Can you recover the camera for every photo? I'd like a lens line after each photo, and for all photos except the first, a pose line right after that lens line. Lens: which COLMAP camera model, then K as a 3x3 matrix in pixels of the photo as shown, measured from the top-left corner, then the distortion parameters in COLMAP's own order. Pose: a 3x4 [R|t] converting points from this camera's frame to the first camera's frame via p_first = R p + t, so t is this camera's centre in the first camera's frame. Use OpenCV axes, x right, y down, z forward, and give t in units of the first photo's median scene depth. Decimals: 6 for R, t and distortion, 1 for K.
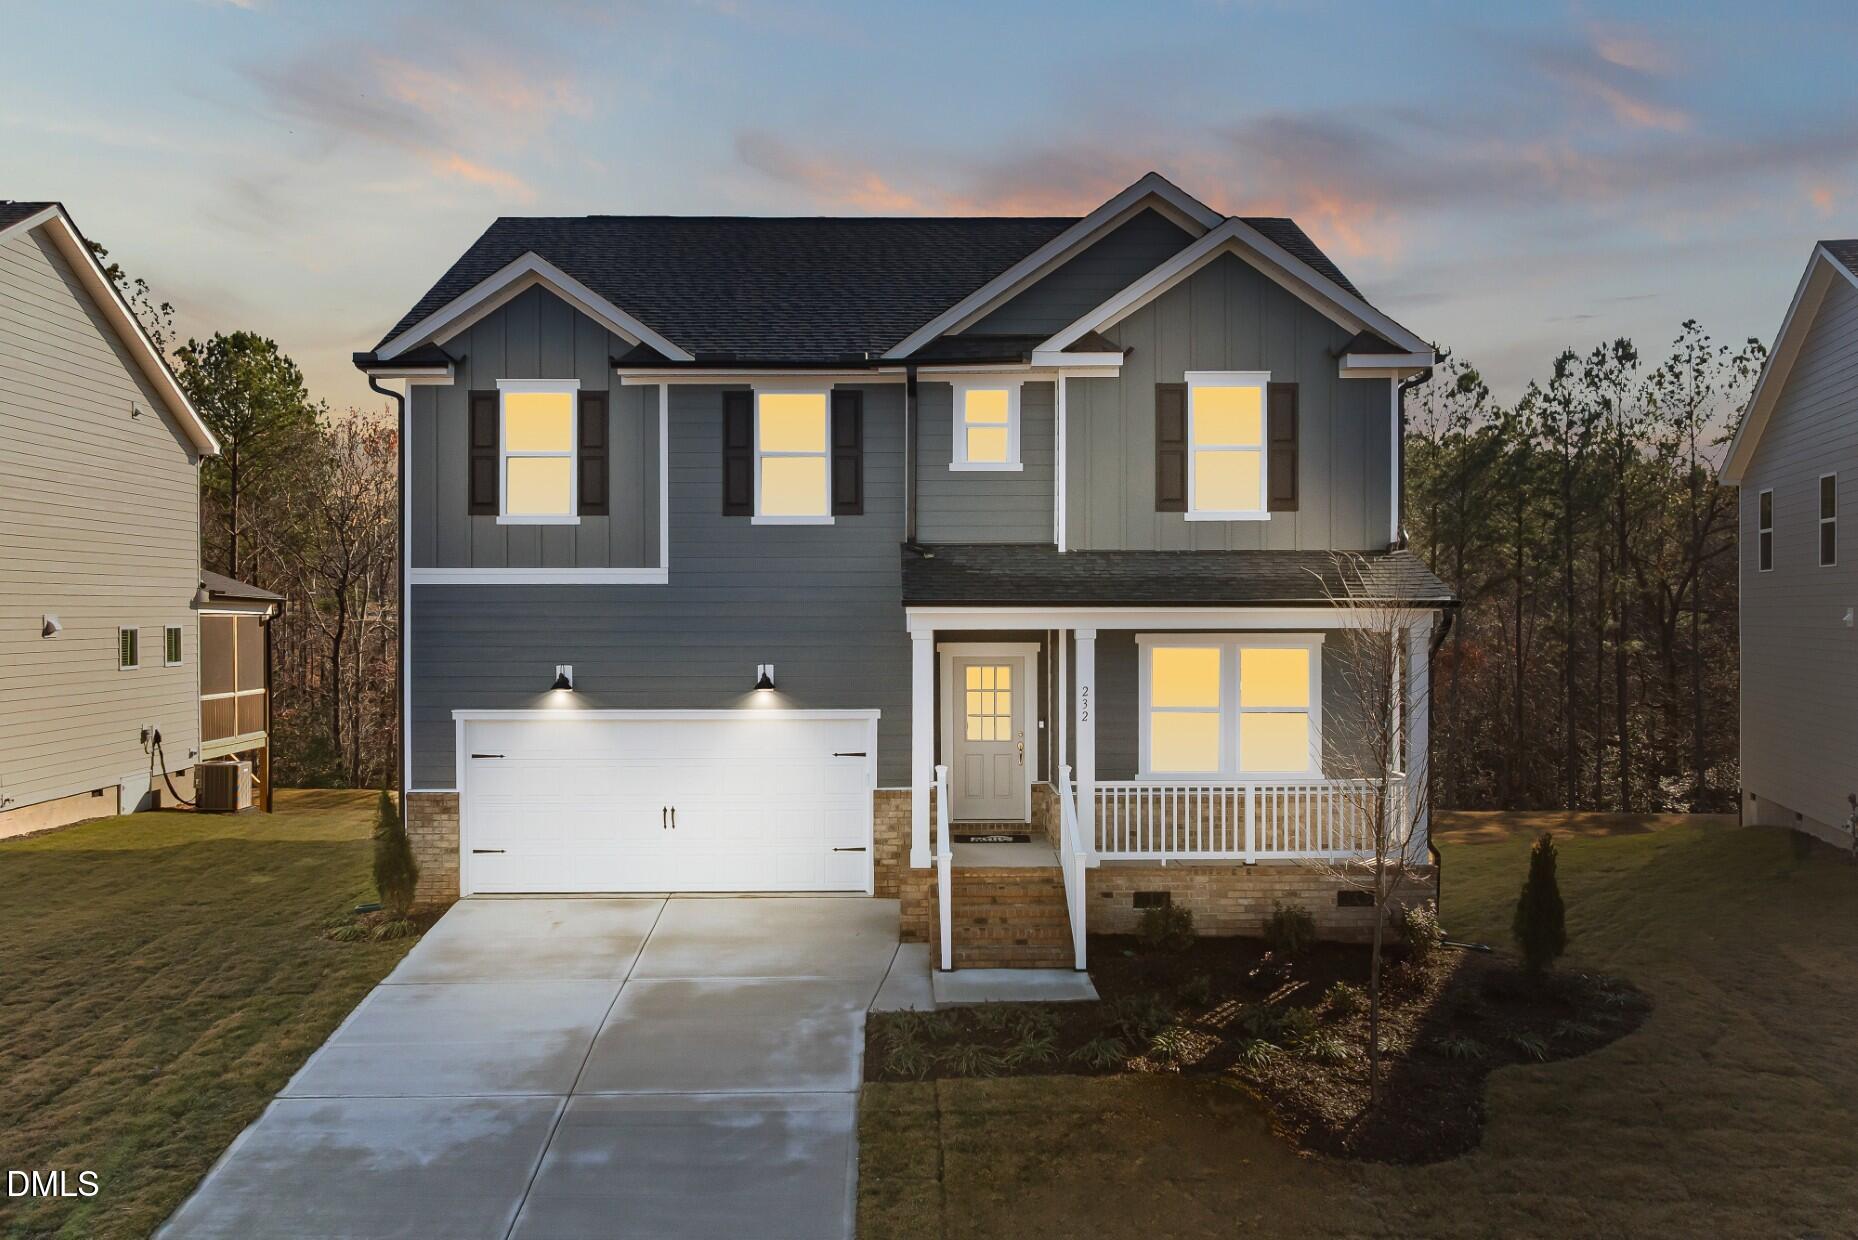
lens RADIAL K [[1602.9, 0, 929.9], [0, 1602.9, 596.8], [0, 0, 1]] dist [-0.027684, -0.002422]
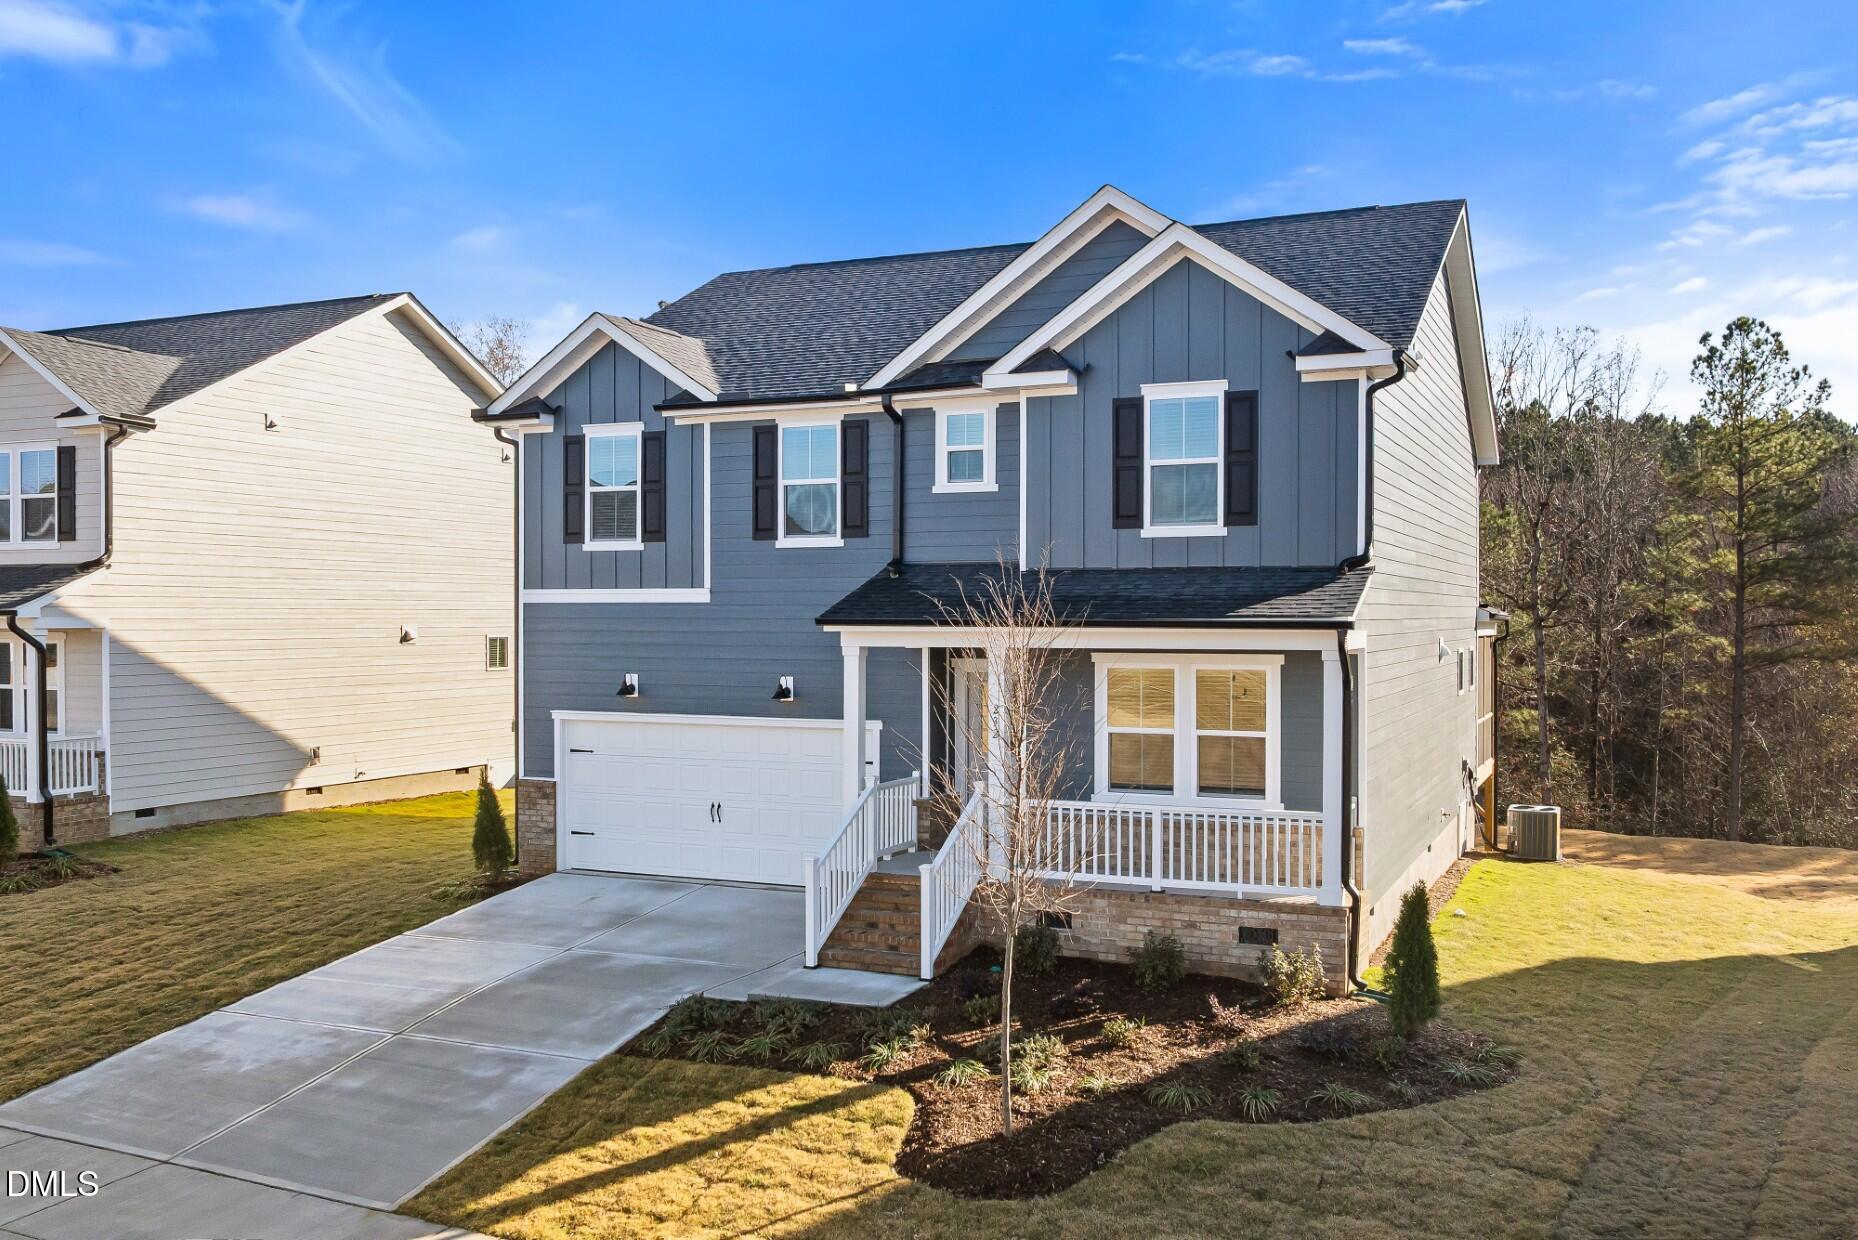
lens RADIAL K [[1581.8, 0, 929.0], [0, 1581.8, 620.0], [0, 0, 1]] dist [-0.027788, -0.000220]
pose [[0.909398, 0.003542, -0.415912, 0.444990], [0.000993, 0.999942, 0.010686, -0.007637], [0.415926, -0.010131, 0.909342, 0.067667]]
